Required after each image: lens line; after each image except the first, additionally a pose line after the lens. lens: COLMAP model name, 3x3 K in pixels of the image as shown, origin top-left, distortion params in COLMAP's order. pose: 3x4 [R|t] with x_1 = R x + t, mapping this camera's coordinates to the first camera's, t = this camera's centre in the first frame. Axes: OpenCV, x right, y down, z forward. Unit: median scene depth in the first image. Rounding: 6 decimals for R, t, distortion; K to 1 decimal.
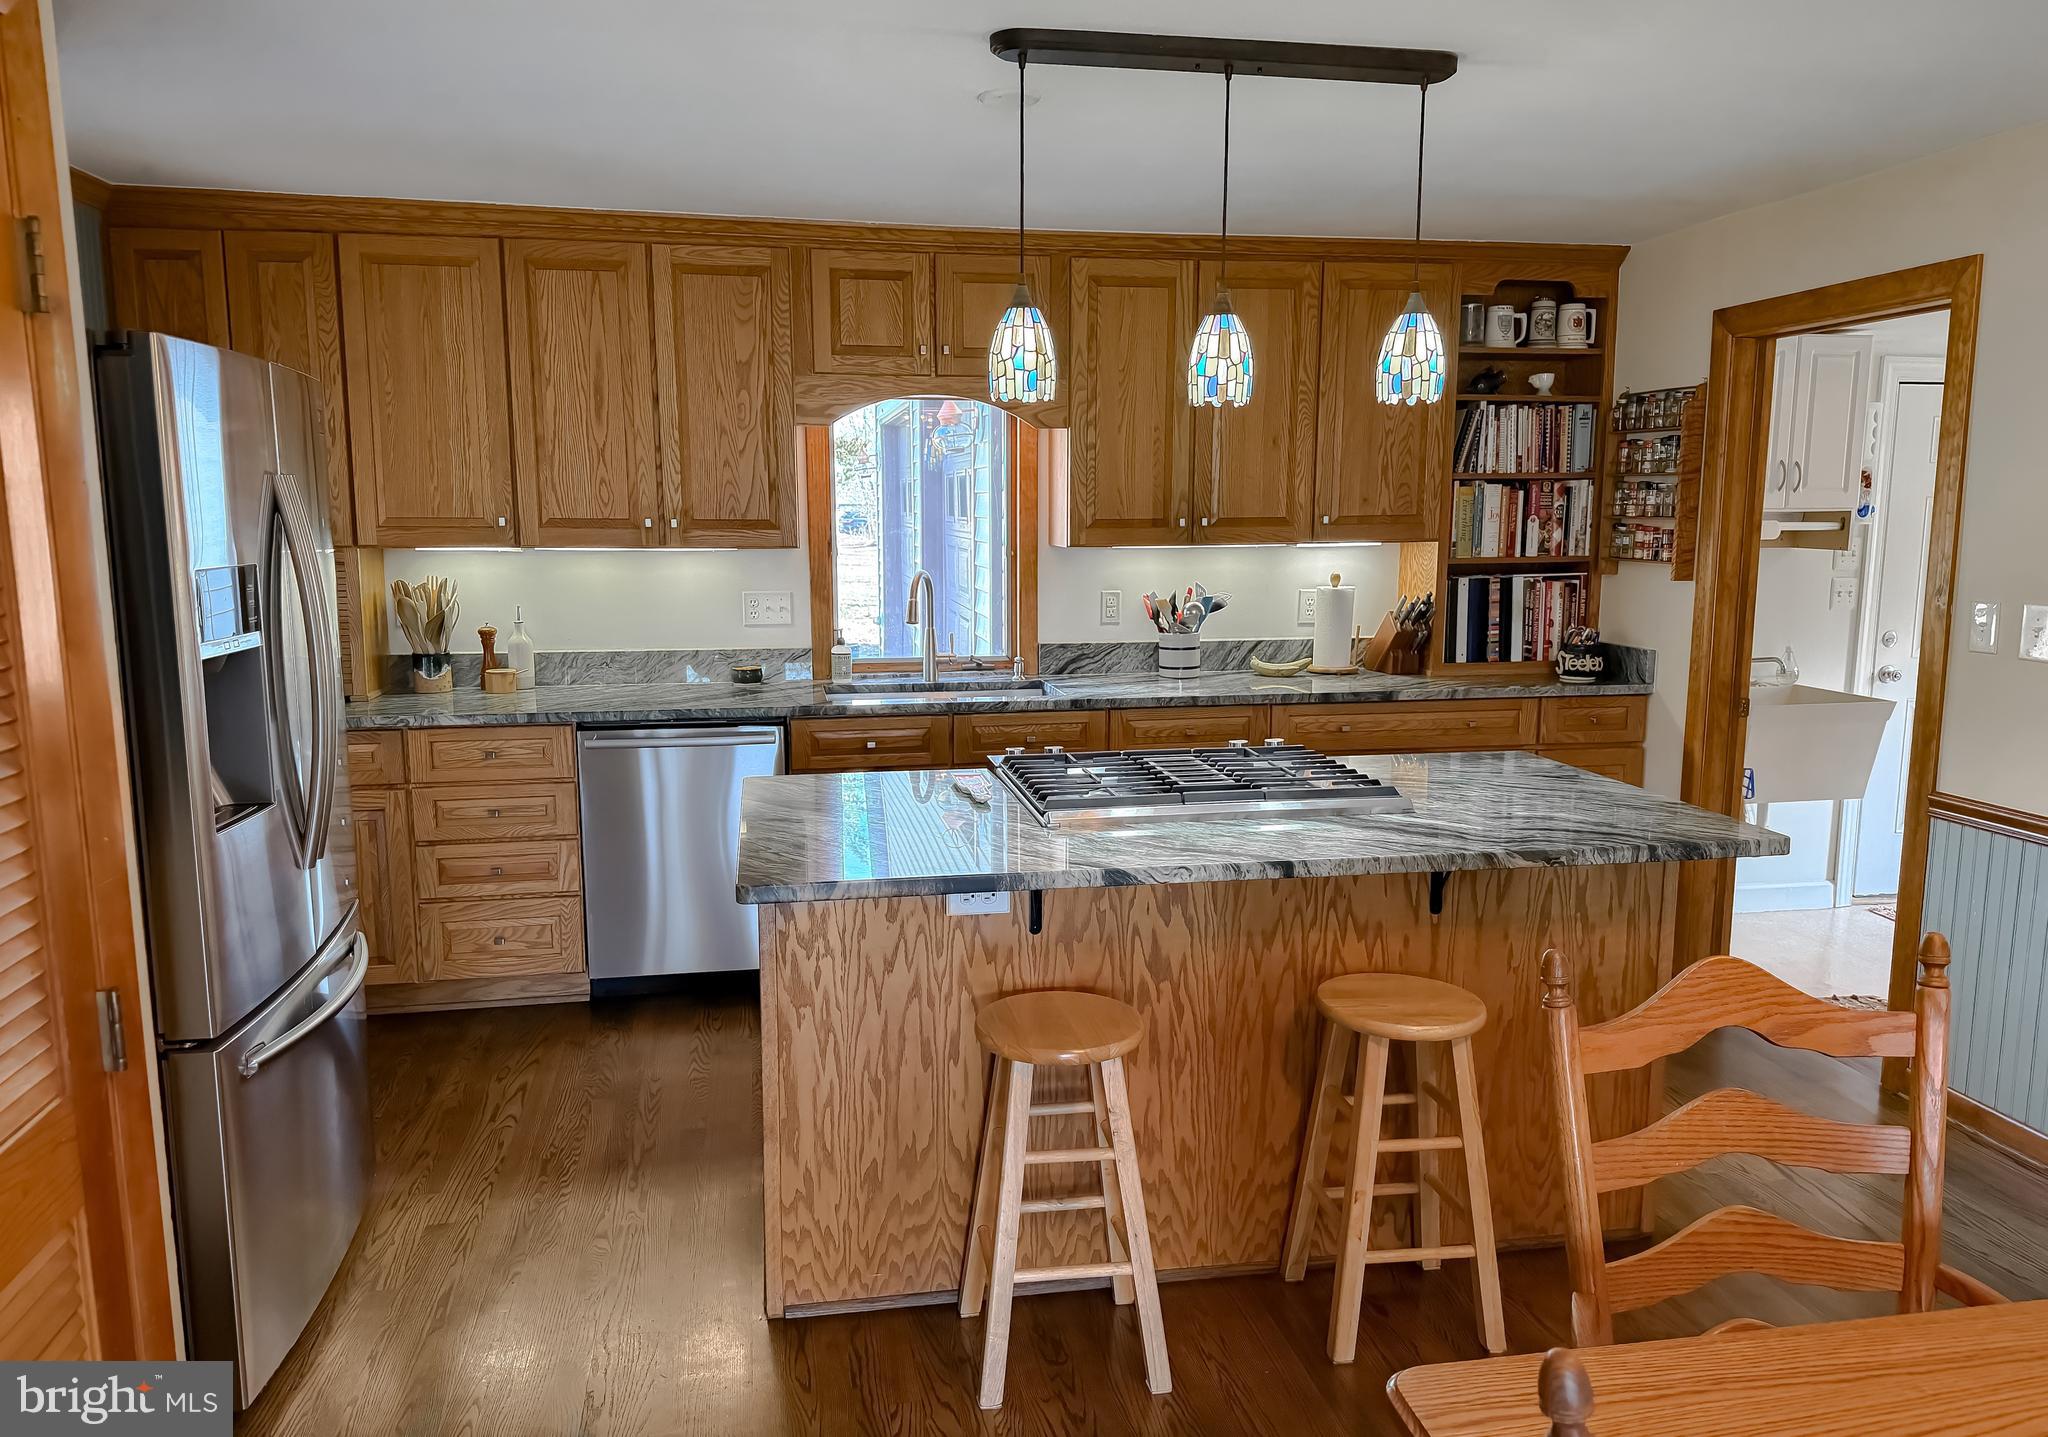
lens RADIAL K [[1454.6, 0, 1030.2], [0, 1454.6, 731.8], [0, 0, 1]] dist [0.090947, -0.146151]
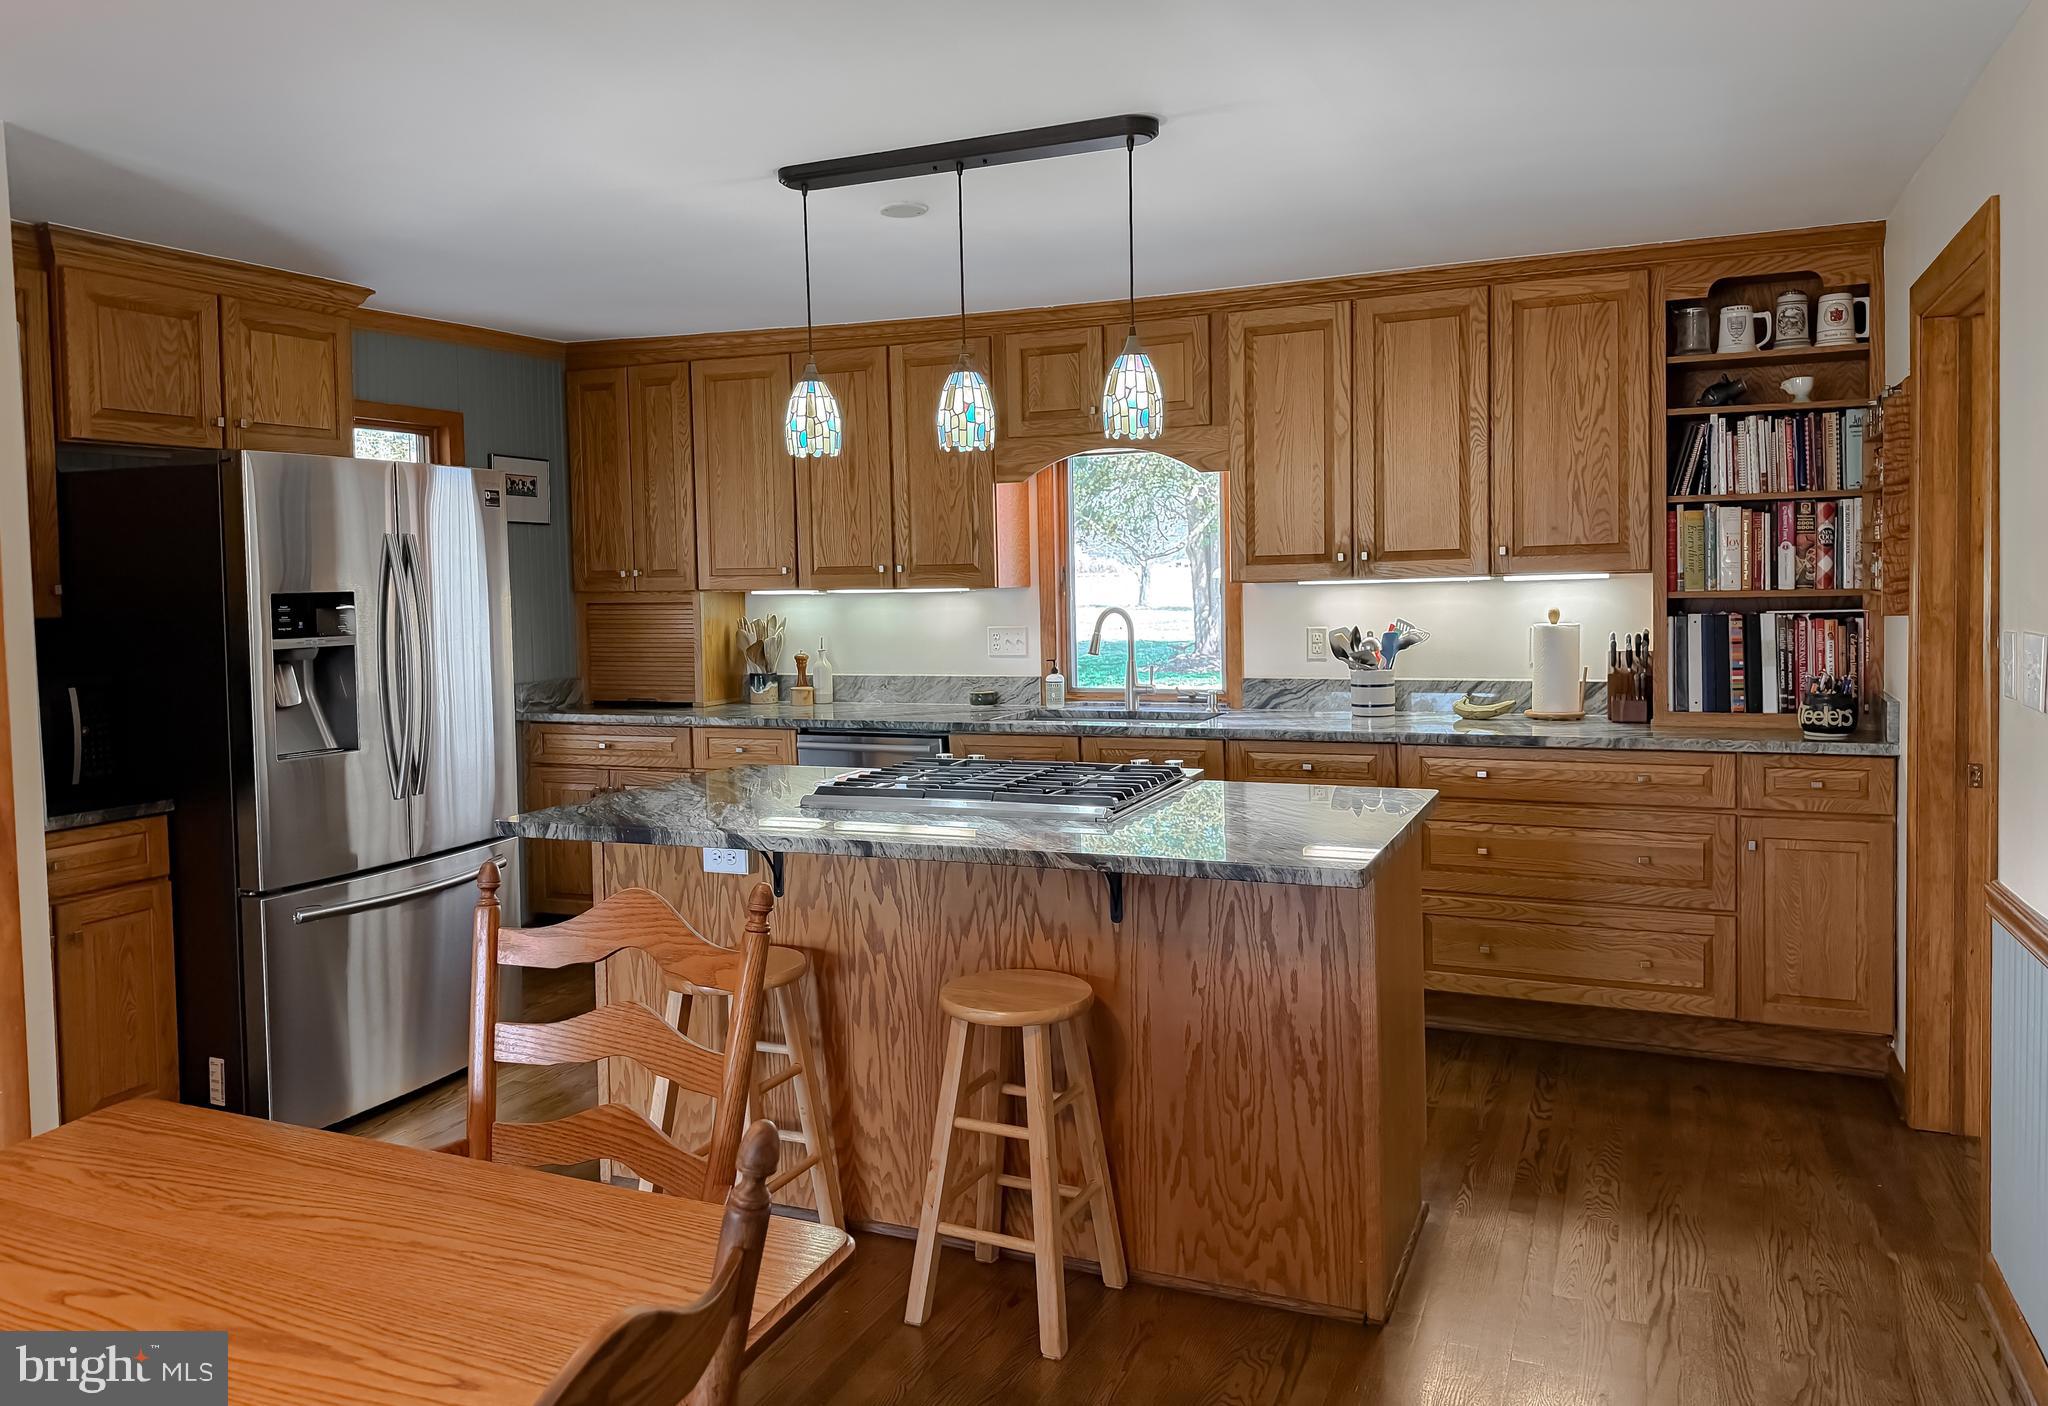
lens RADIAL K [[1462.5, 0, 1019.0], [0, 1462.5, 653.5], [0, 0, 1]] dist [0.149778, -0.288507]
pose [[0.835428, 0.012968, -0.549447, 0.478611], [-0.064791, 0.995074, -0.075028, 0.011006], [0.545767, 0.098280, 0.832153, 0.051550]]
